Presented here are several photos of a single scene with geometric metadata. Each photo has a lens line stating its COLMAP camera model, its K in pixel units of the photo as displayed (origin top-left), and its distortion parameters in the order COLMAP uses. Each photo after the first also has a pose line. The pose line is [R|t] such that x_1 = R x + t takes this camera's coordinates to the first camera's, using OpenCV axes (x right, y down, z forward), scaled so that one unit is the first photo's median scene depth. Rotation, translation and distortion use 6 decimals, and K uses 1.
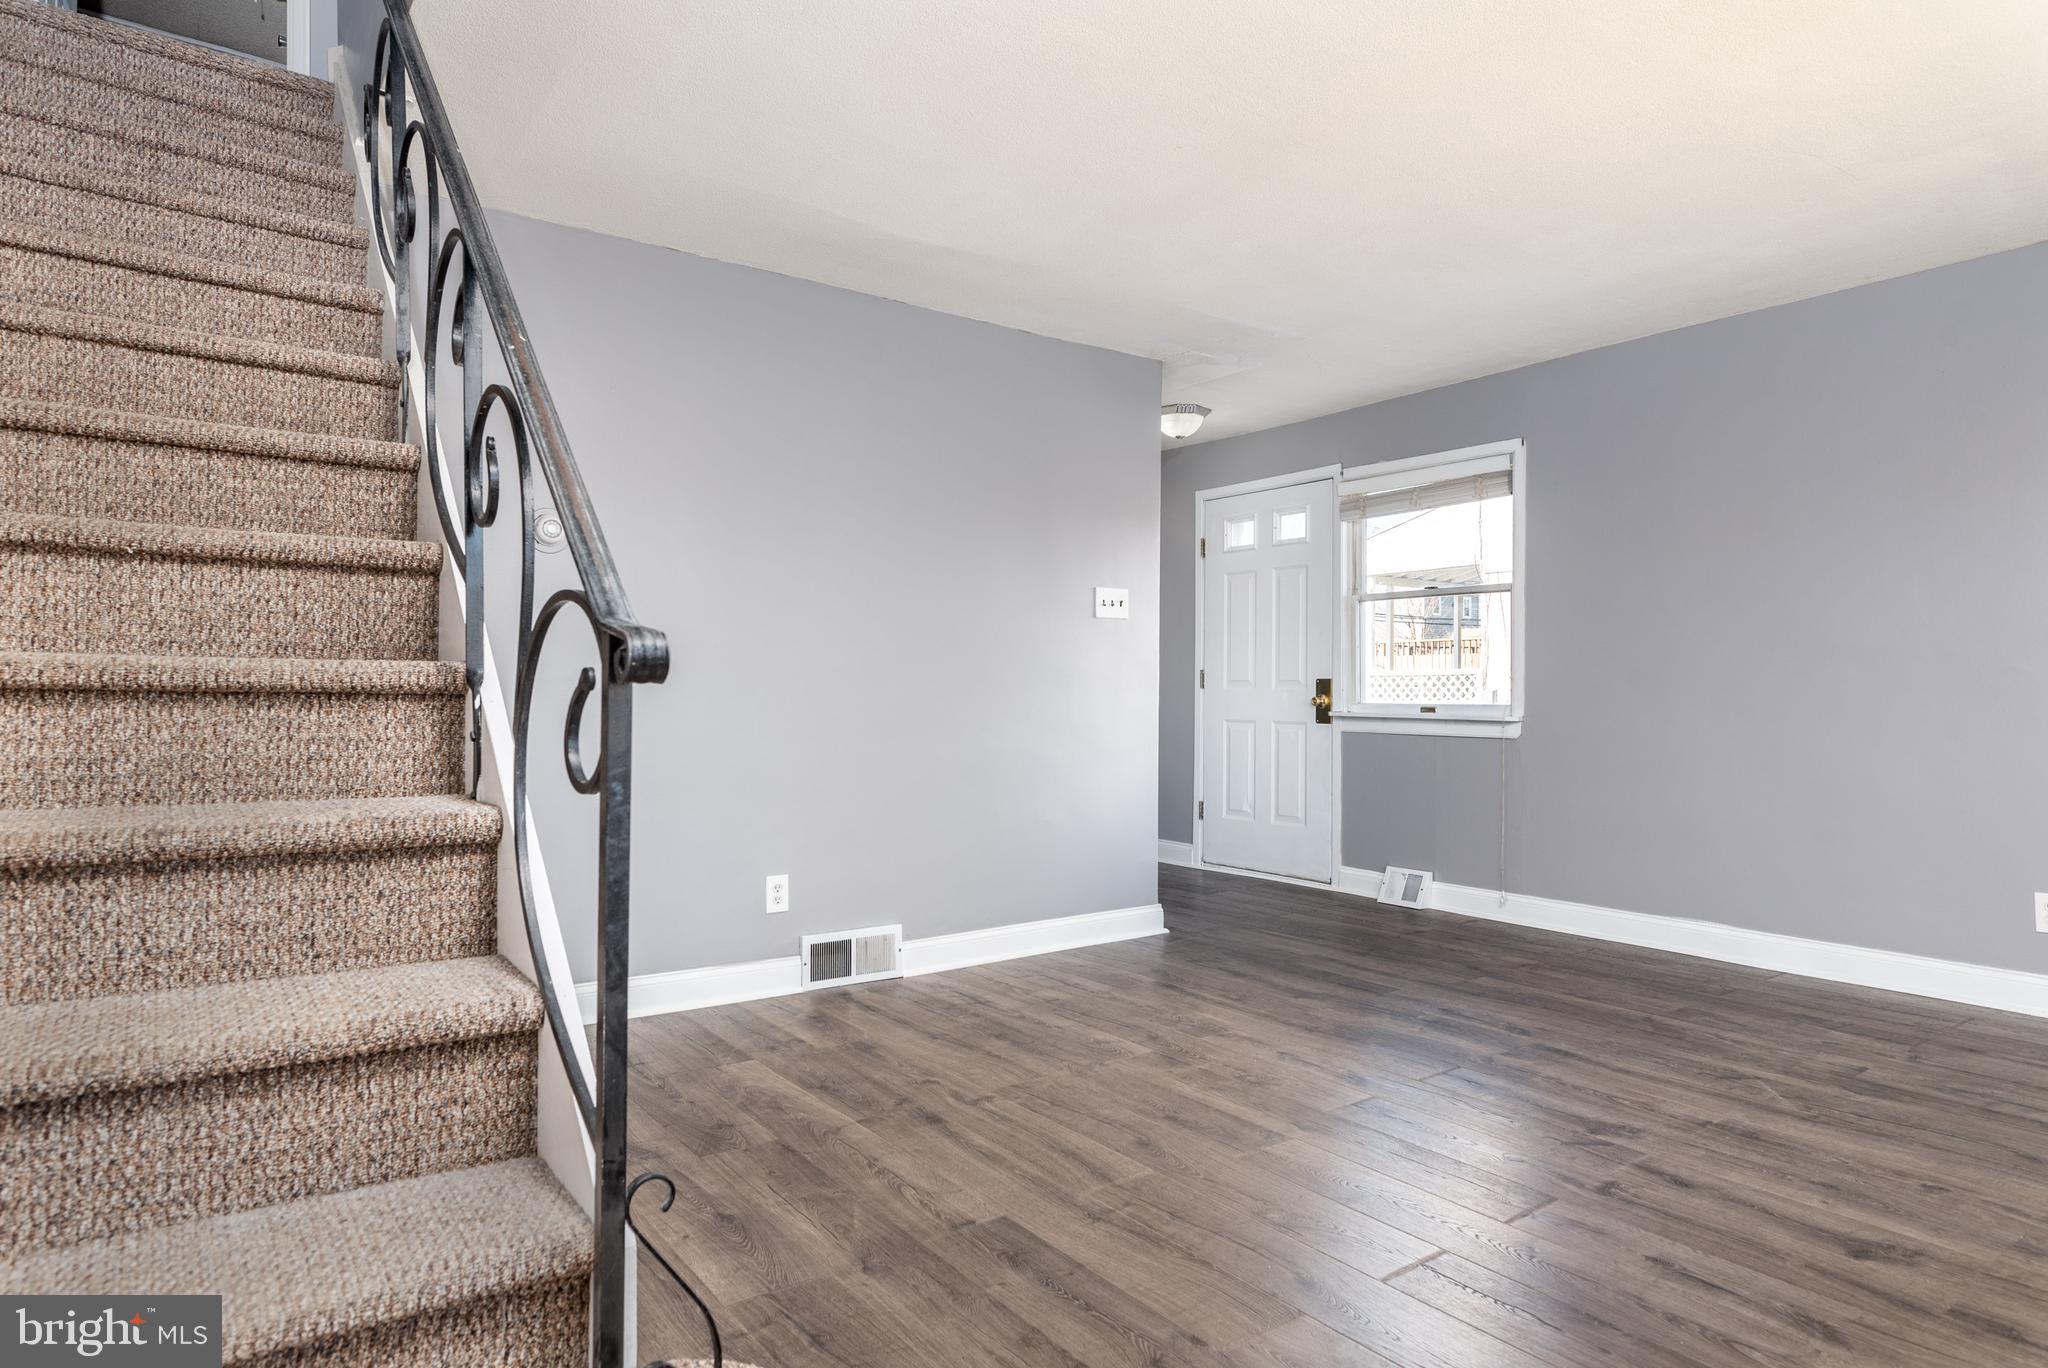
lens RADIAL K [[1193.9, 0, 1024.8], [0, 1193.9, 690.8], [0, 0, 1]] dist [0.008223, -0.000504]
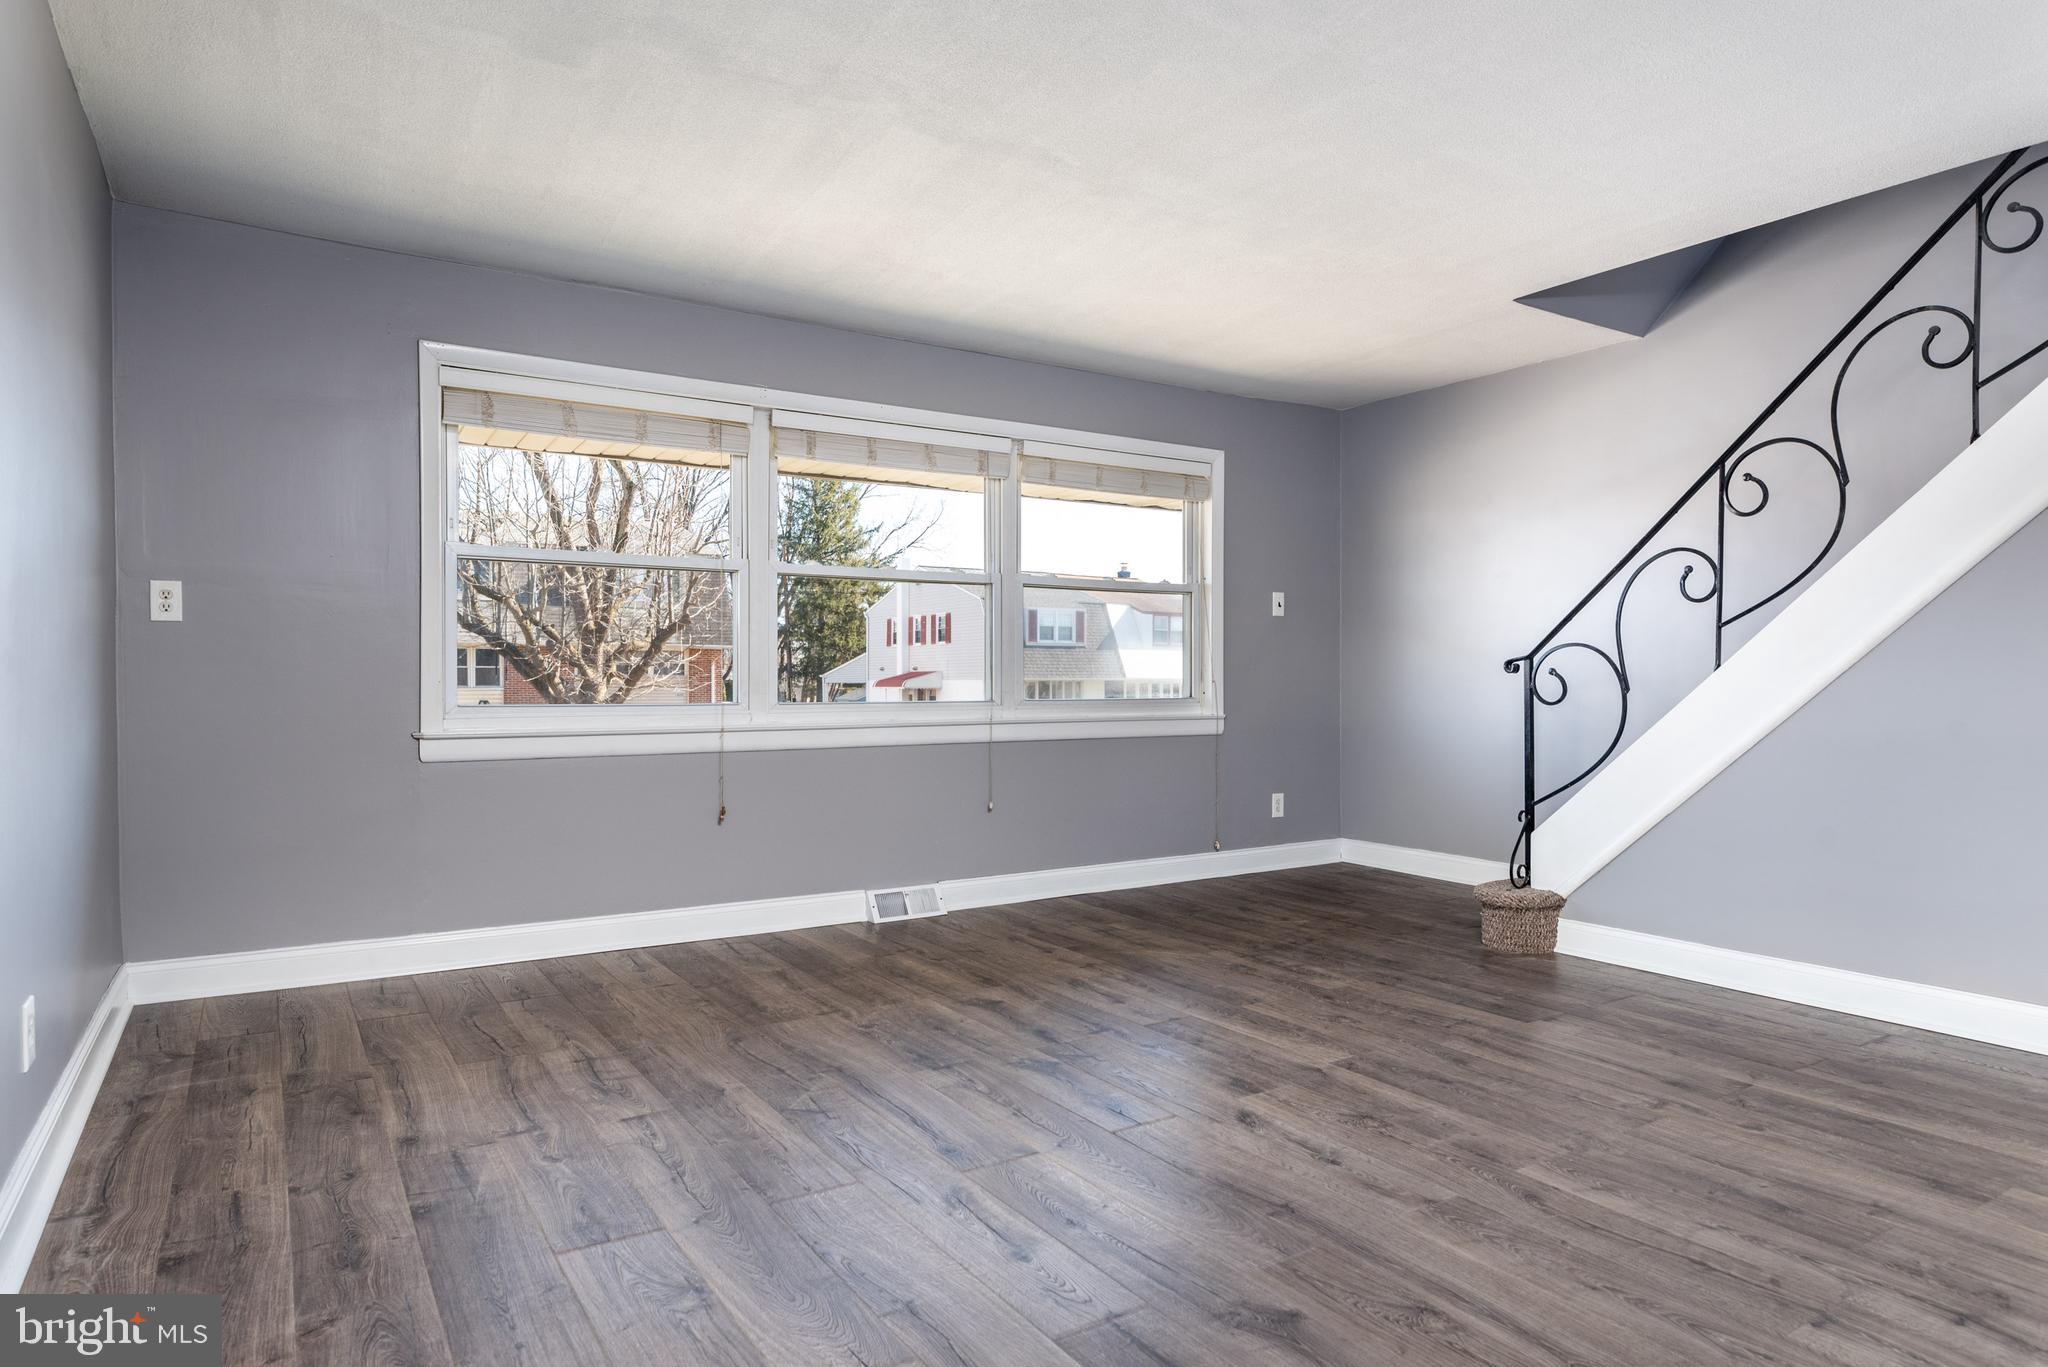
lens RADIAL K [[1193.9, 0, 1022.0], [0, 1193.9, 686.8], [0, 0, 1]] dist [0.008223, -0.000504]
pose [[-0.998244, -0.005572, 0.058969, 0.402427], [-0.005300, 0.999975, 0.004764, 0.010270], [-0.058994, 0.004443, -0.998248, 1.923637]]
